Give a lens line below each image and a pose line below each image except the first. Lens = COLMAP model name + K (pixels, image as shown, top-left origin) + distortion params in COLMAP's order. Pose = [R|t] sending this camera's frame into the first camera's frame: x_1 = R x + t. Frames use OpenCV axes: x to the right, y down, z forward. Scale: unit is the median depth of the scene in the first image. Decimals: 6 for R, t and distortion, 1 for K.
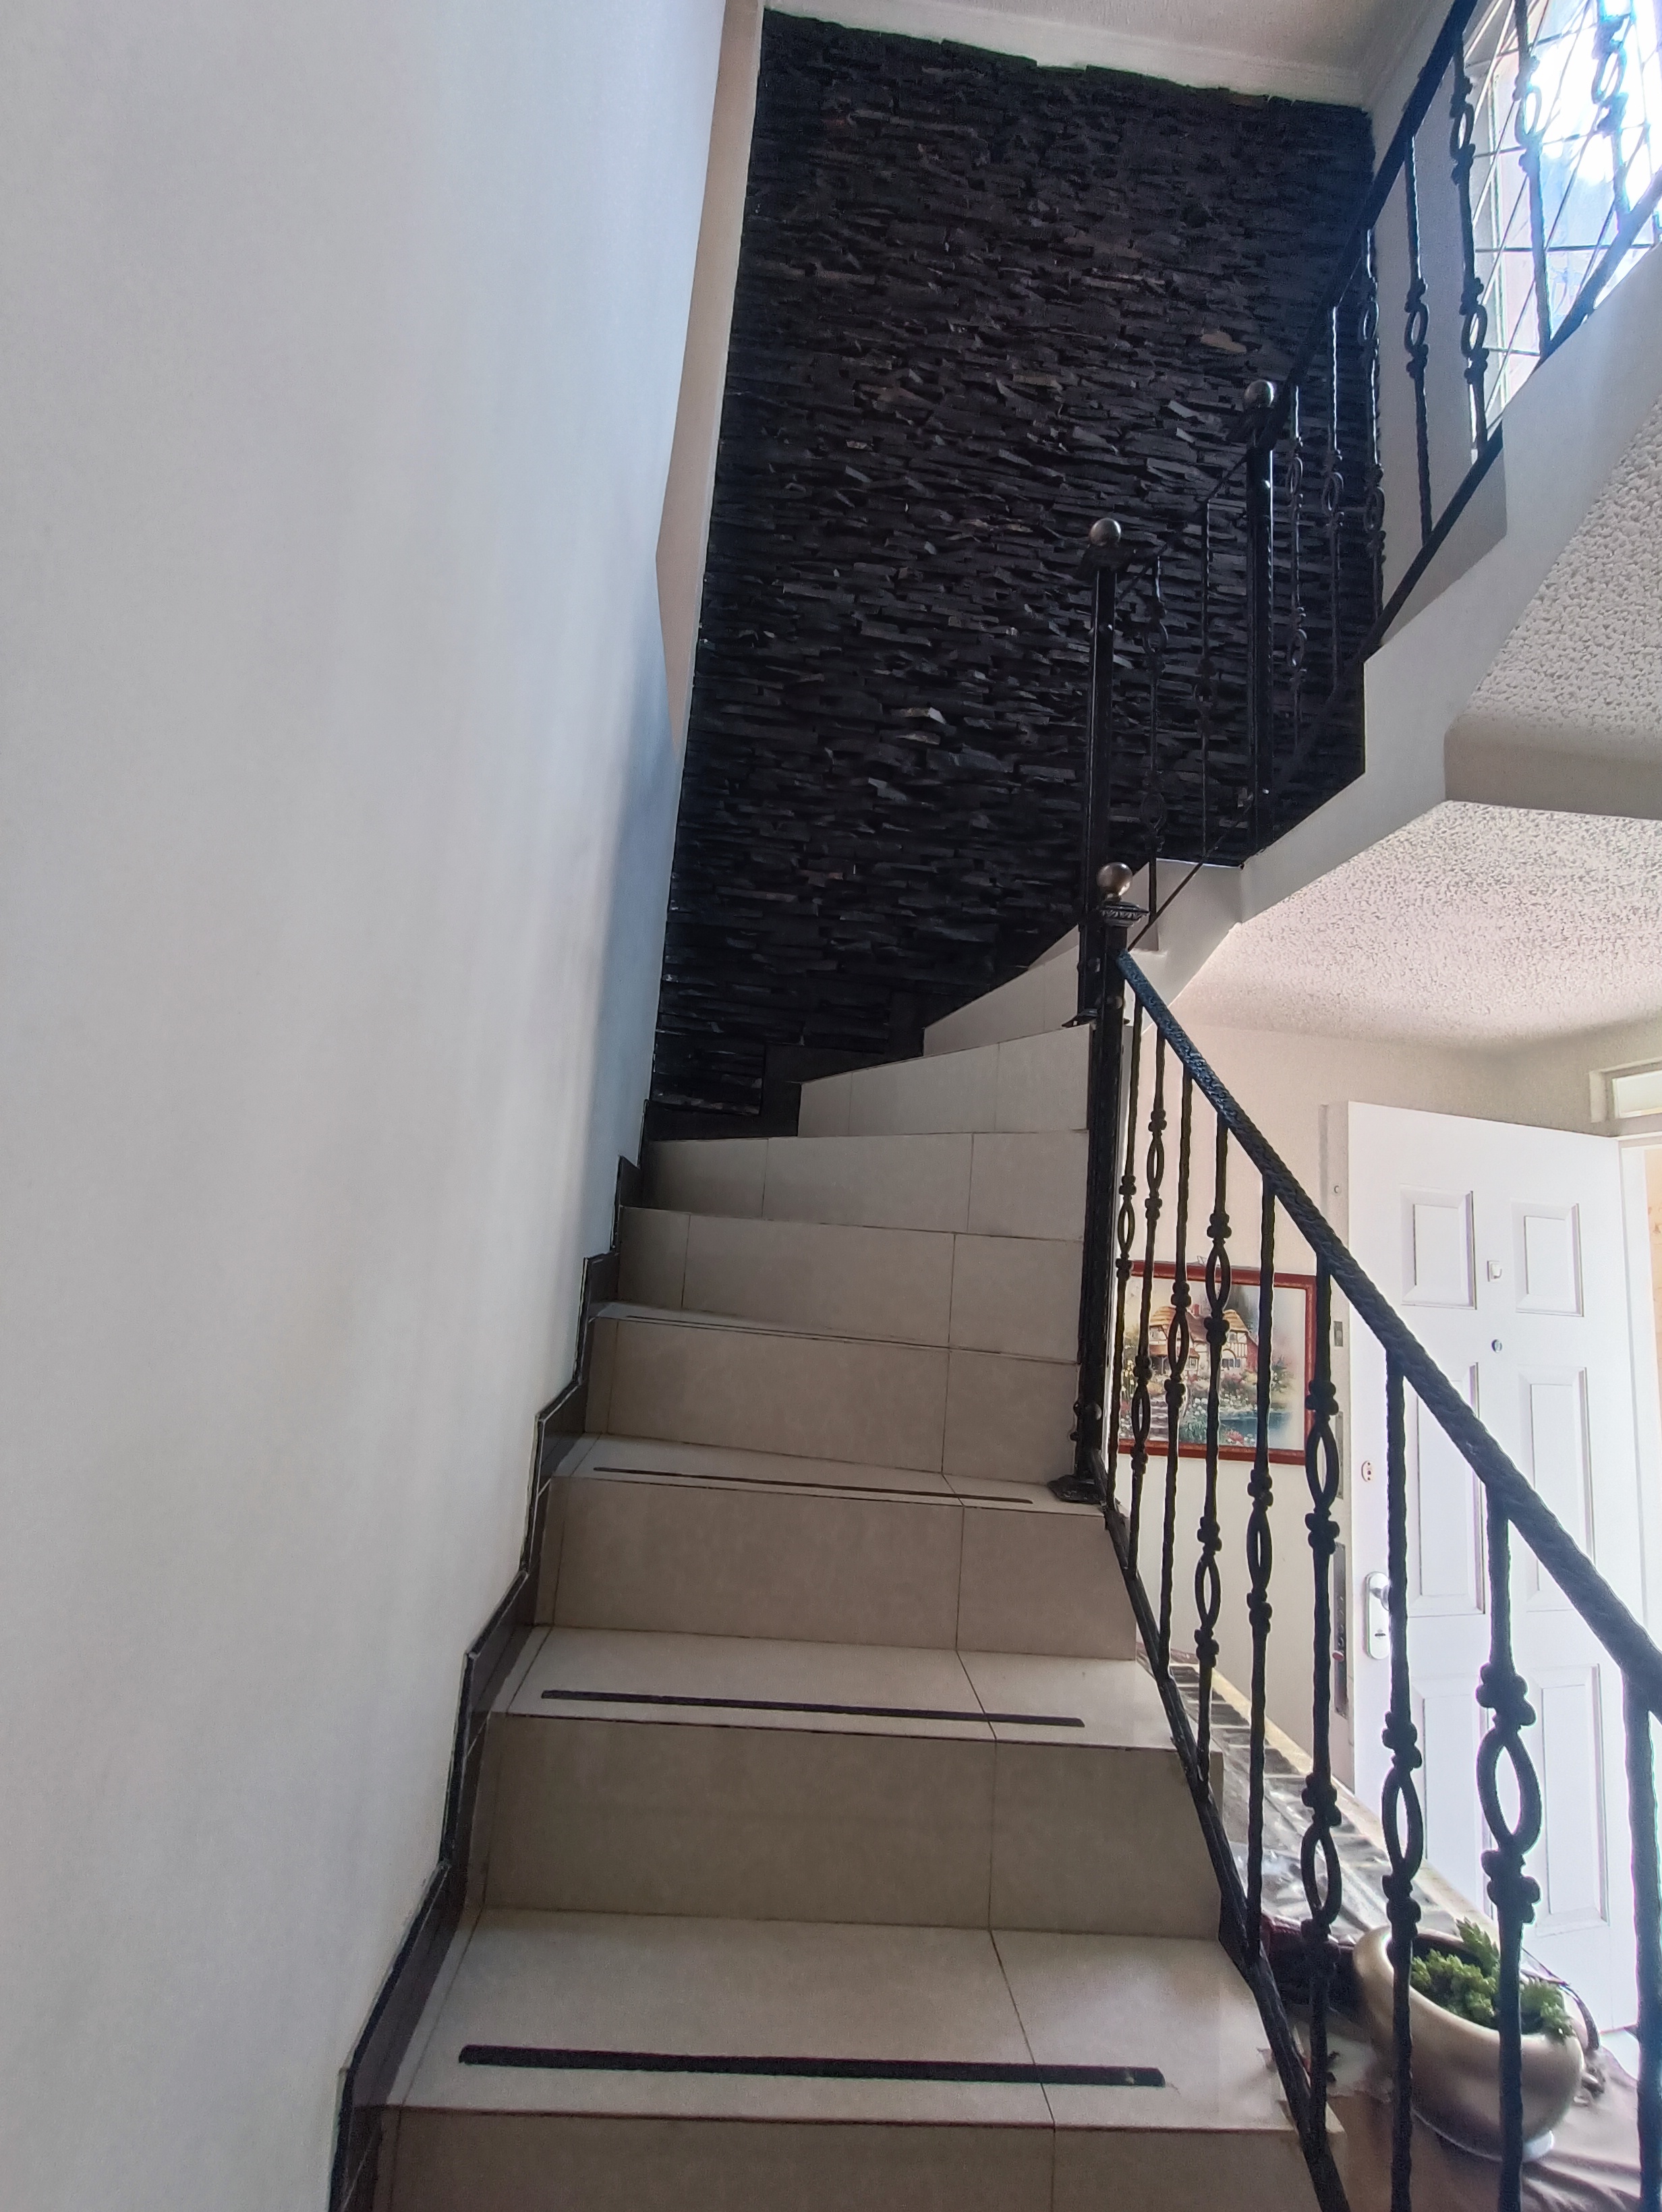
lens RADIAL K [[1005.3, 0, 831.0], [0, 1005.3, 1106.0], [0, 0, 1]] dist [0.001798, 0.000406]
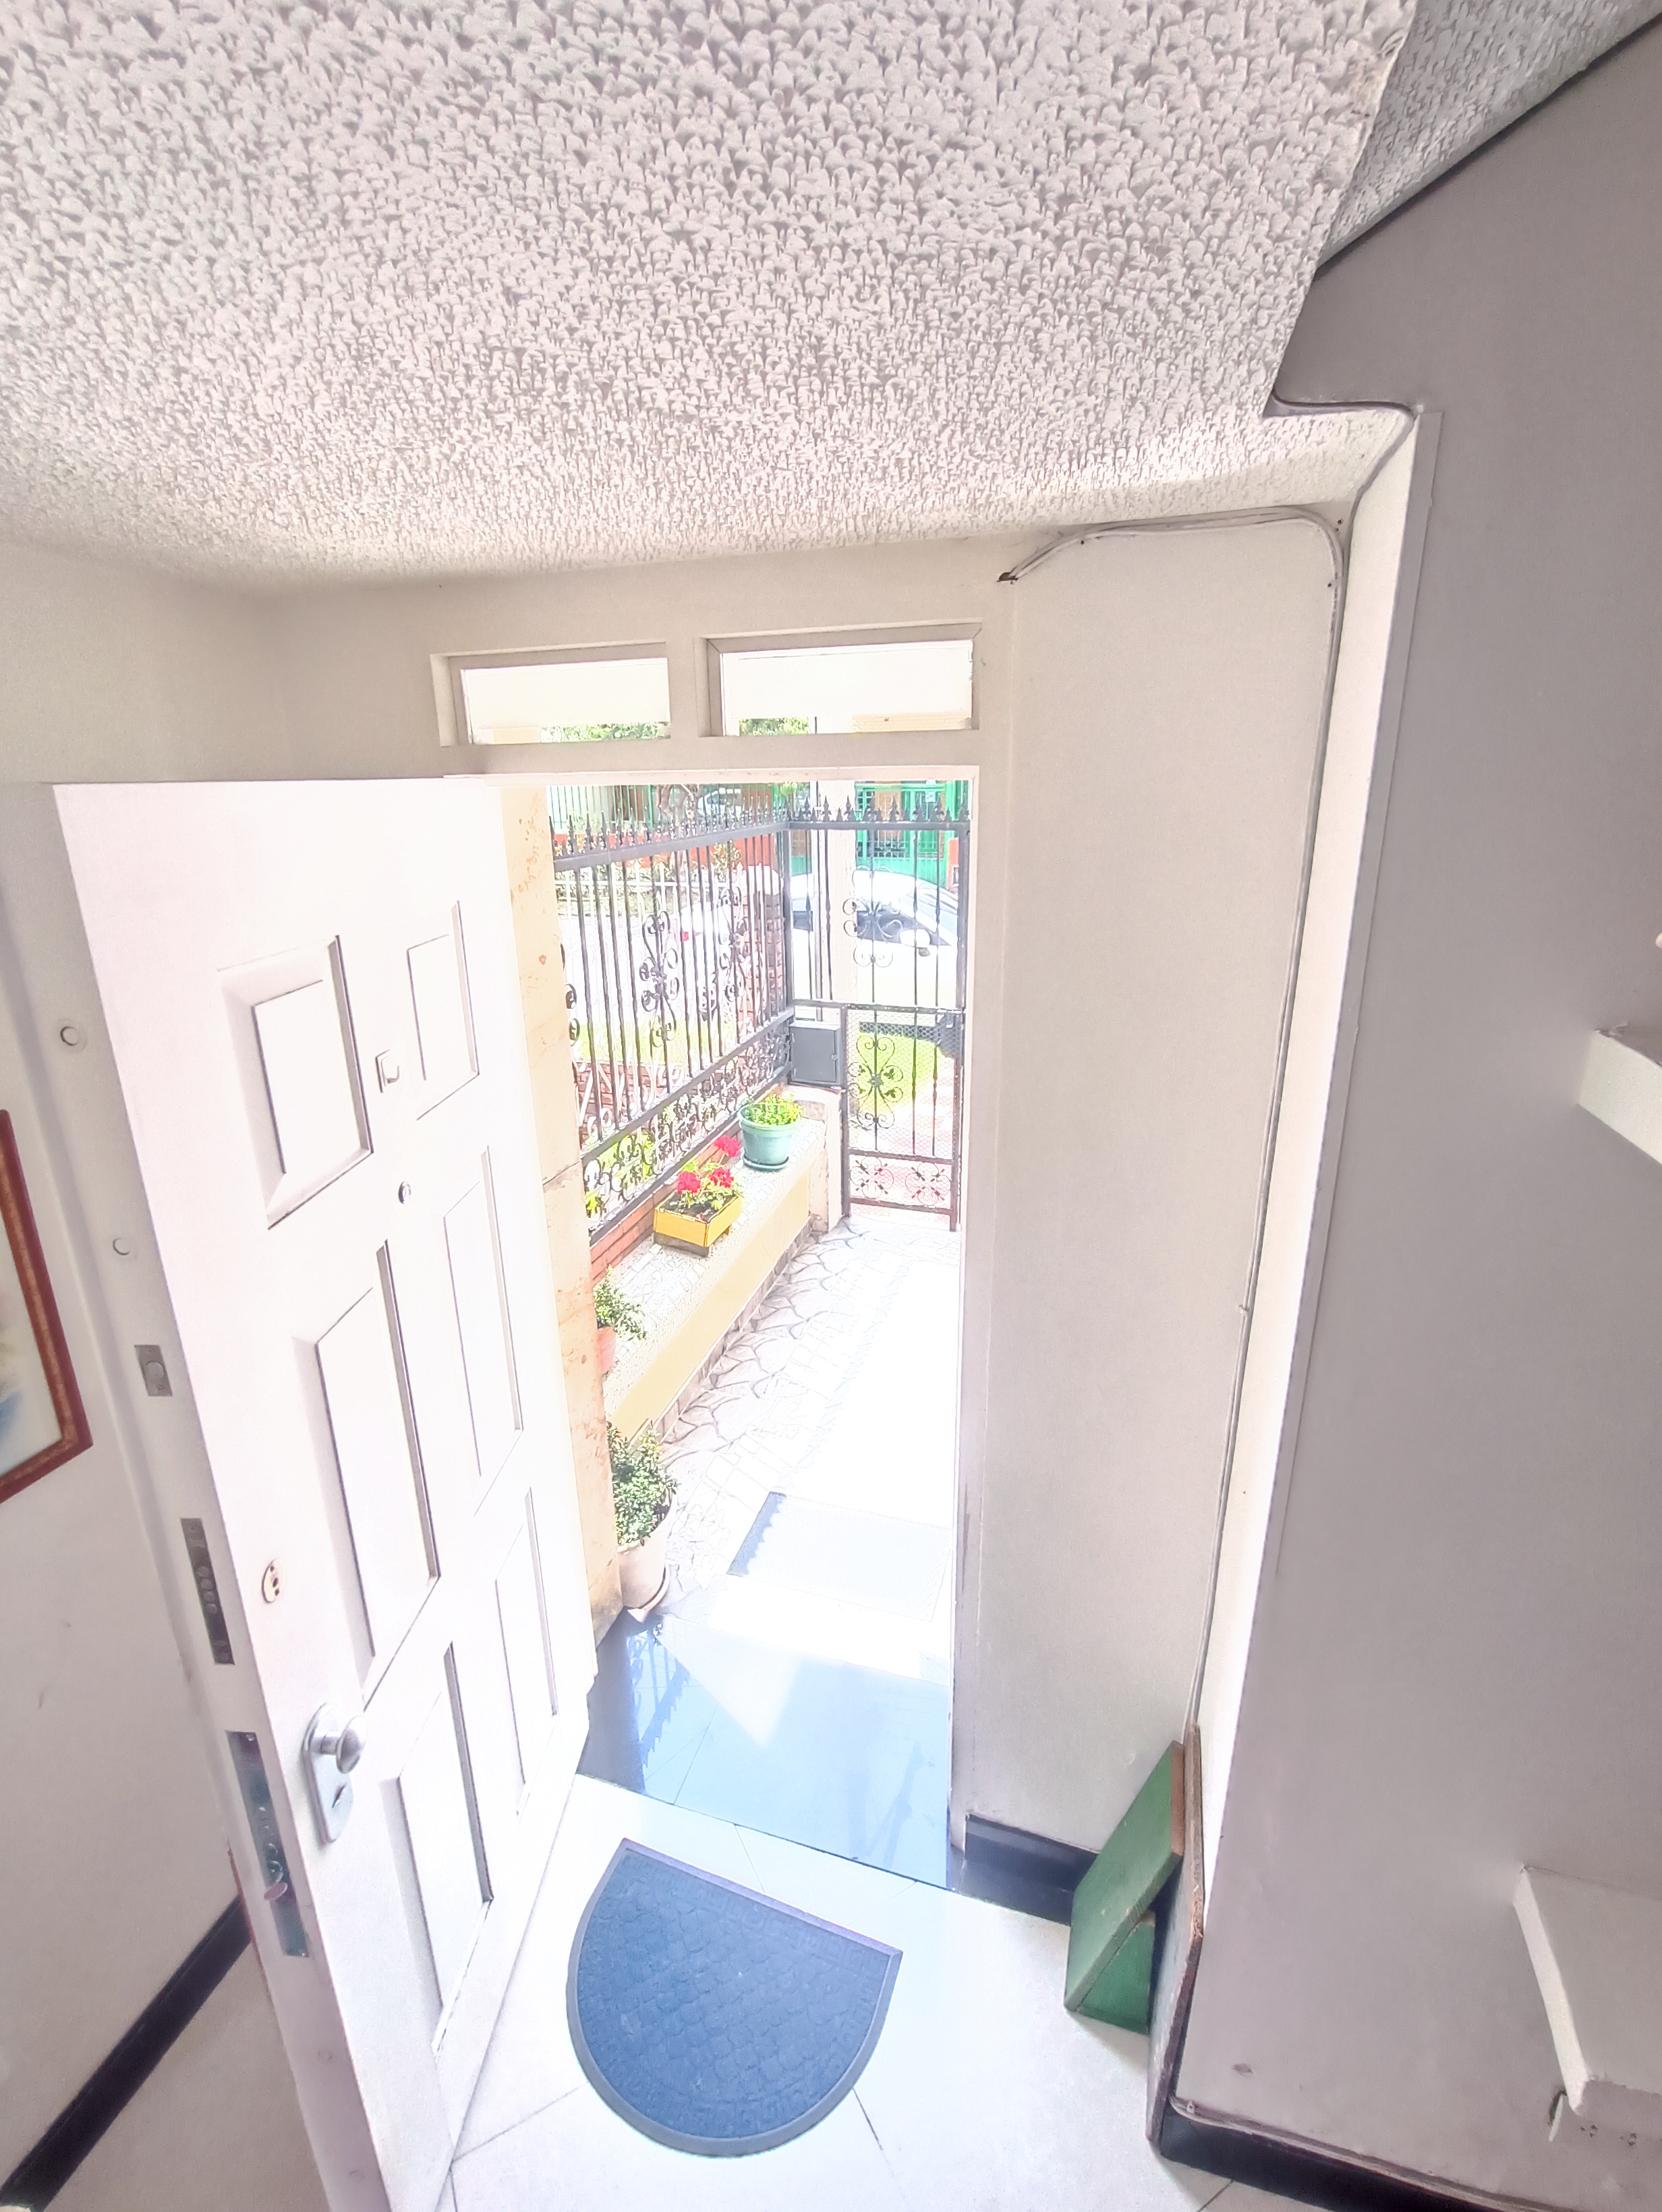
lens RADIAL K [[1005.3, 0, 831.0], [0, 1005.3, 1106.0], [0, 0, 1]] dist [0.001798, 0.000406]
pose [[0.388976, -0.347766, 0.853086, 0.255648], [-0.098265, 0.905067, 0.413761, -0.065125], [-0.915992, -0.244772, 0.317876, 0.551813]]
